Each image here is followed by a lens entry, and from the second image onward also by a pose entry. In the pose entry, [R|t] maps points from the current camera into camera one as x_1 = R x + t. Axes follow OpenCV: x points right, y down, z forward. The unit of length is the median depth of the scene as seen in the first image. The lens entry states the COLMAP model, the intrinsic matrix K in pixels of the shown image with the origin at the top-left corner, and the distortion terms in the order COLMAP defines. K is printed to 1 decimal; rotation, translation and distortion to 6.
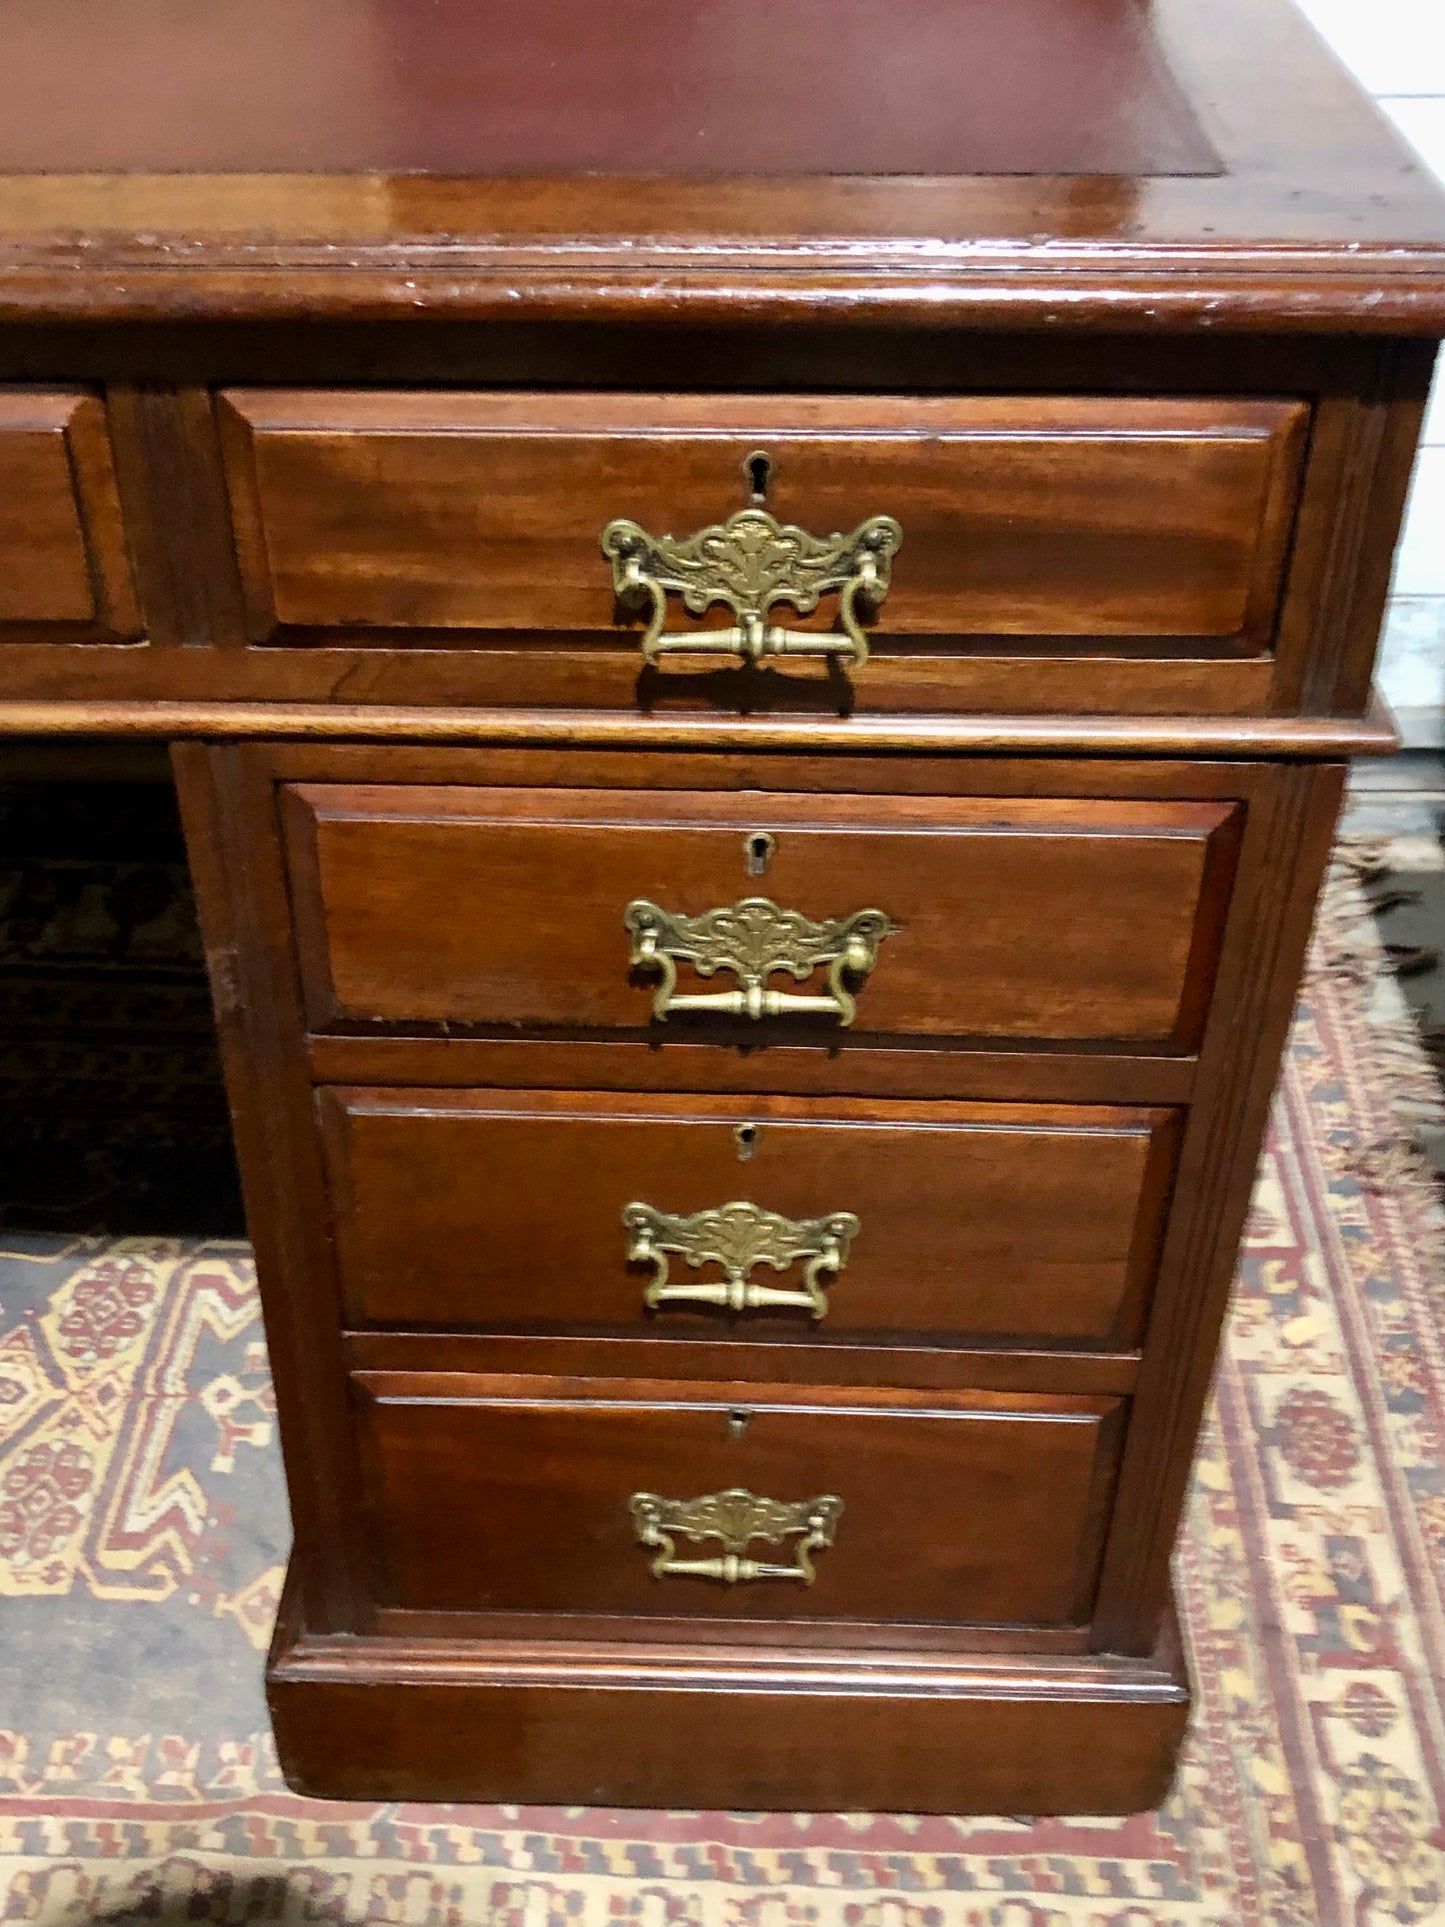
lens RADIAL K [[2139.2, 0, 688.6], [0, 2139.2, 978.3], [0, 0, 1]] dist [0.117914, -0.323062]
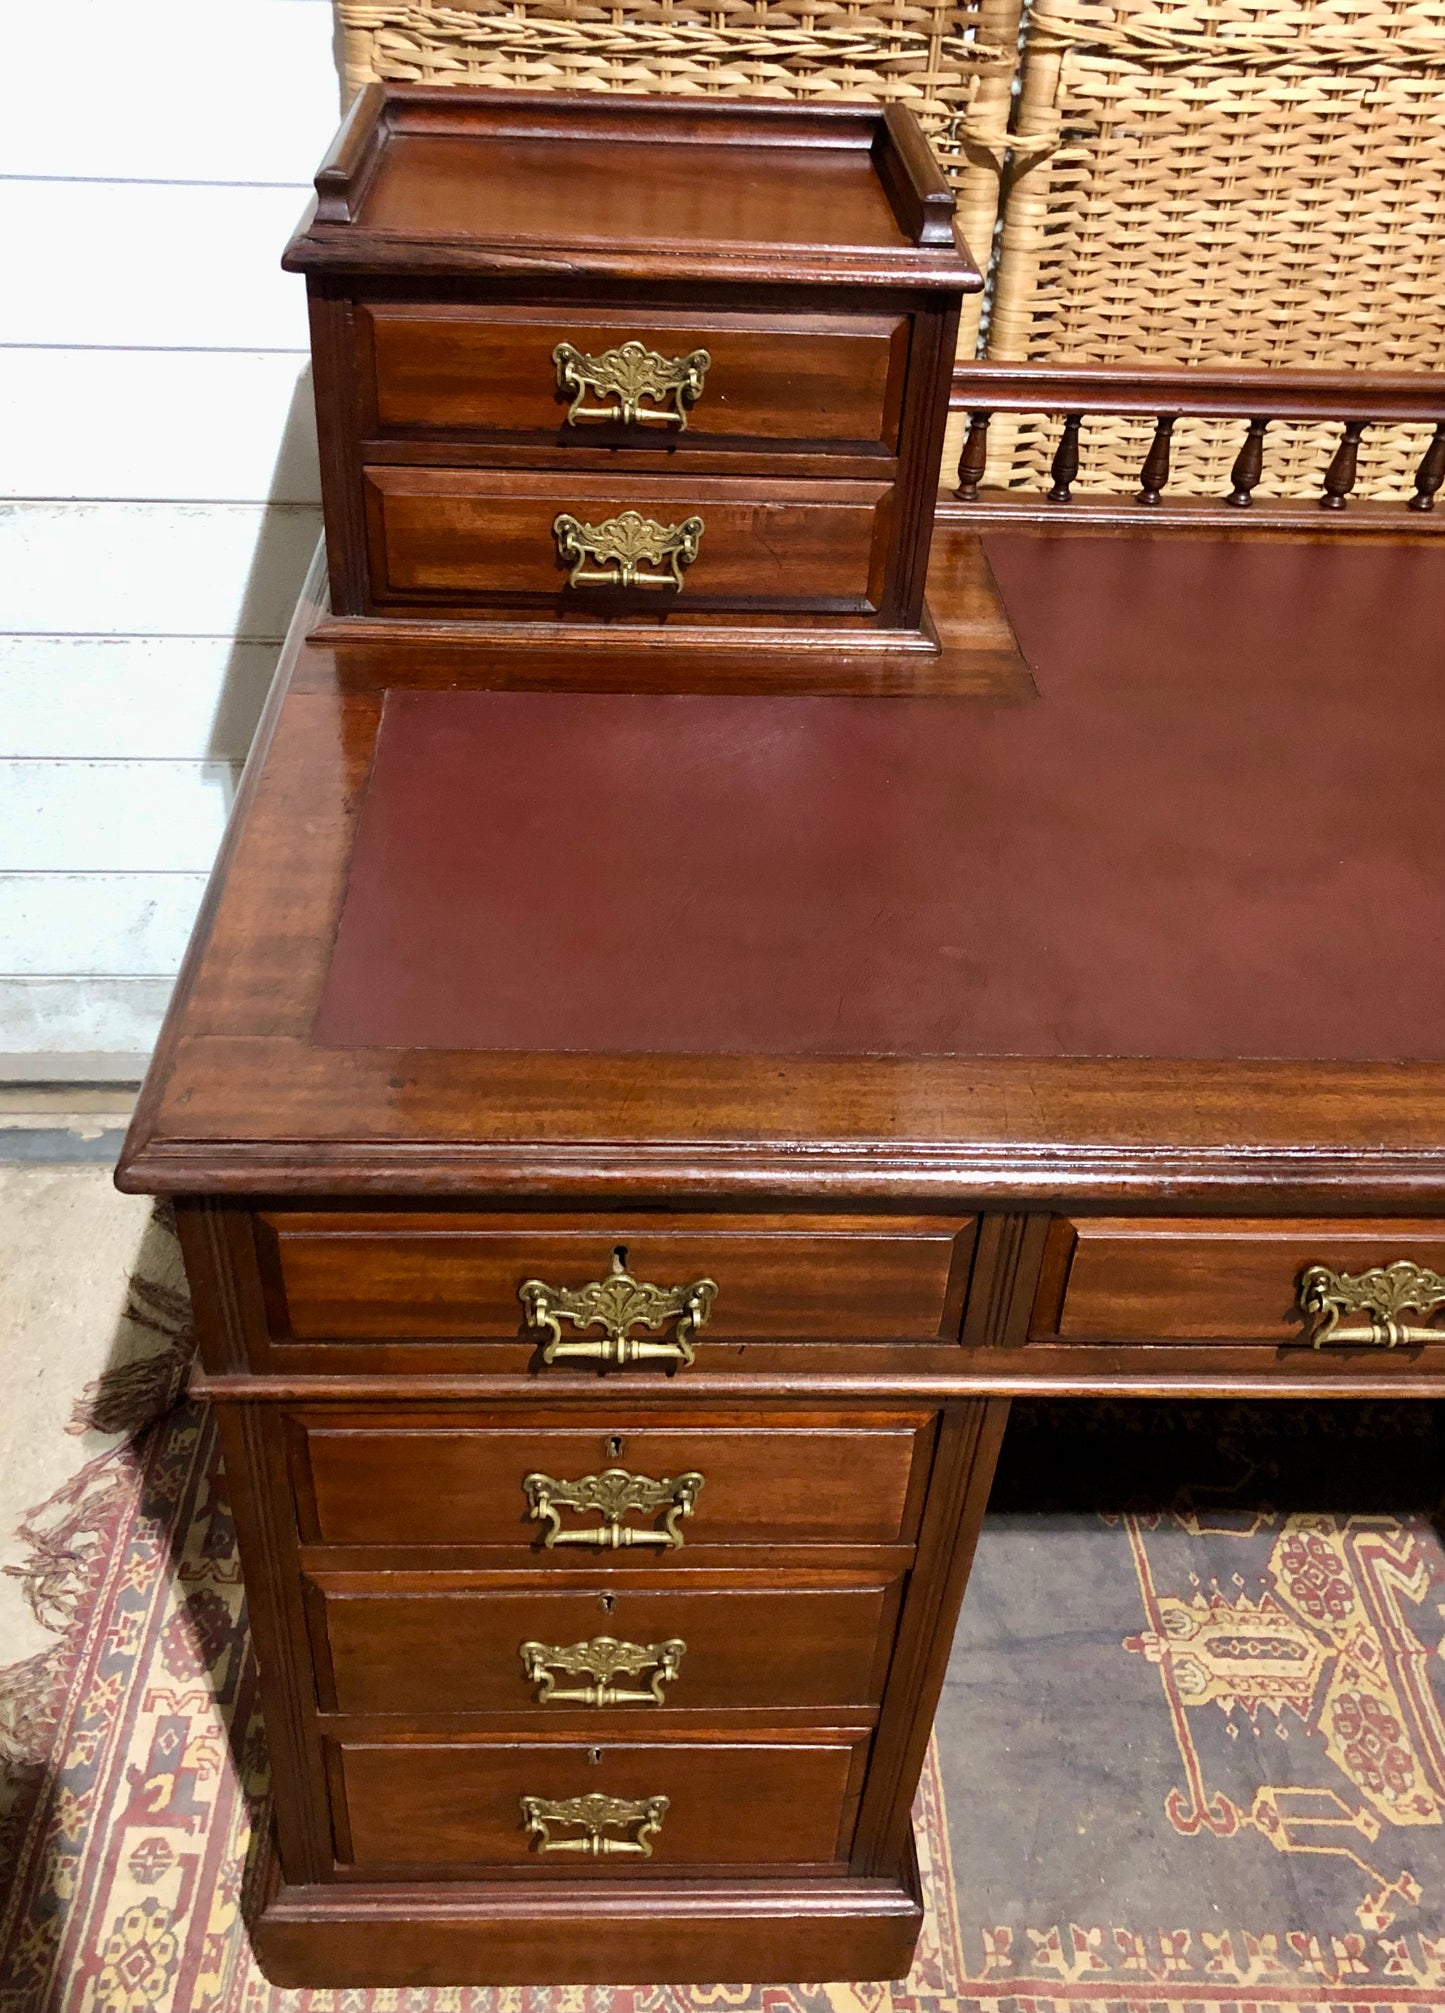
lens RADIAL K [[1806.5, 0, 672.7], [0, 1806.5, 982.3], [0, 0, 1]] dist [0.007965, 0.014845]
pose [[0.998623, -0.002609, 0.052388, -0.903559], [0.003238, 0.999924, -0.011918, -0.254856], [-0.052353, 0.012071, 0.998556, -0.139750]]
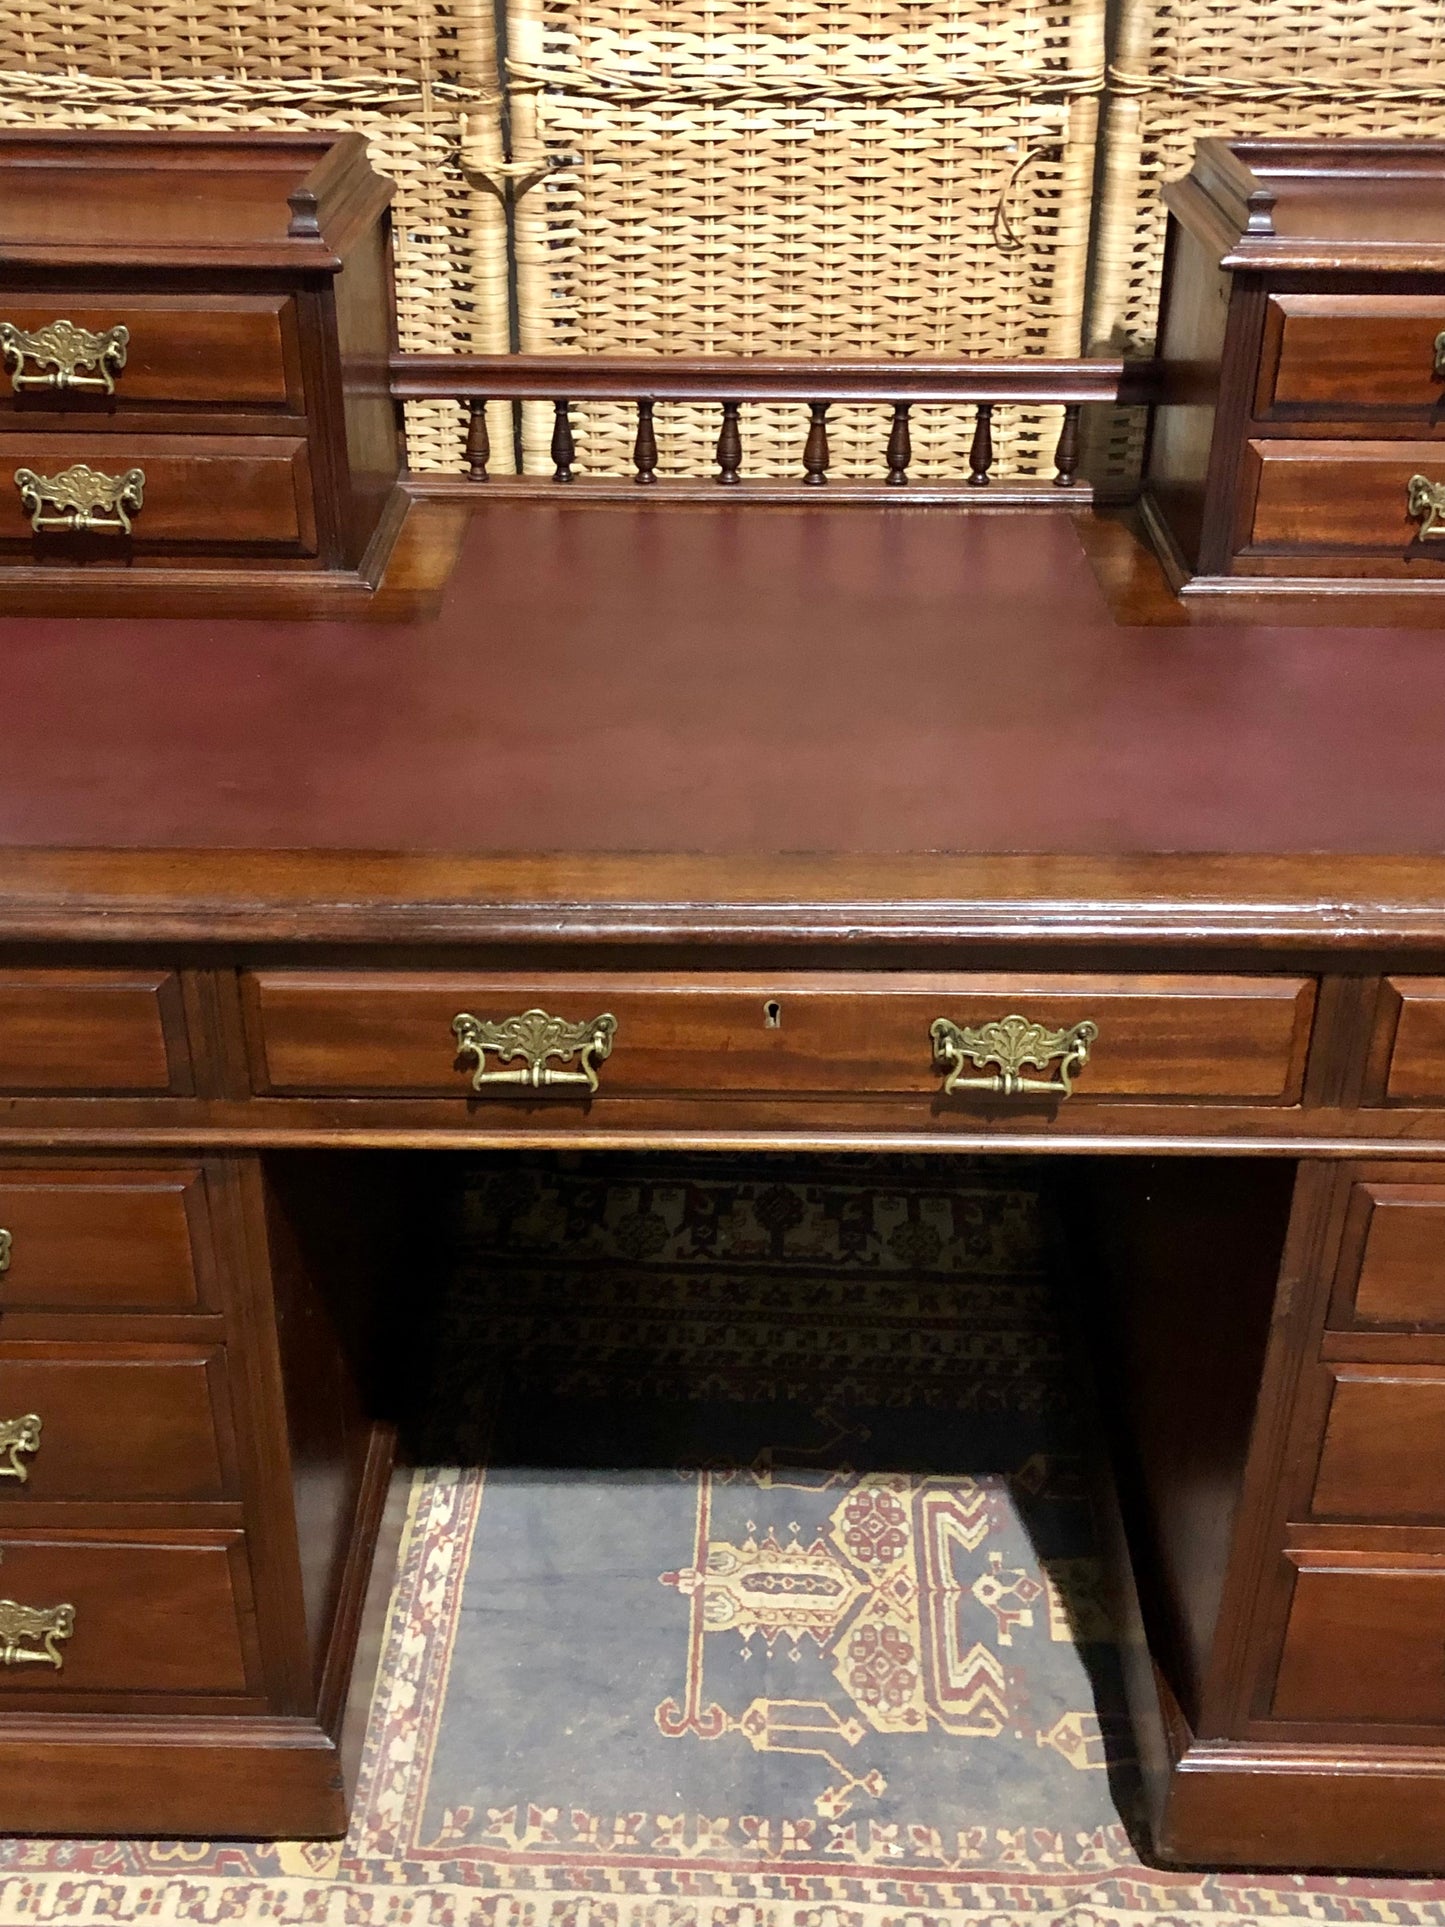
lens RADIAL K [[2140.4, 0, 697.1], [0, 2140.4, 960.7], [0, 0, 1]] dist [0.013681, -0.027050]
pose [[1.000000, -0.000954, 0.000267, -0.472597], [0.000981, 0.991308, -0.131559, -0.027495], [-0.000139, 0.131559, 0.991308, -0.470260]]
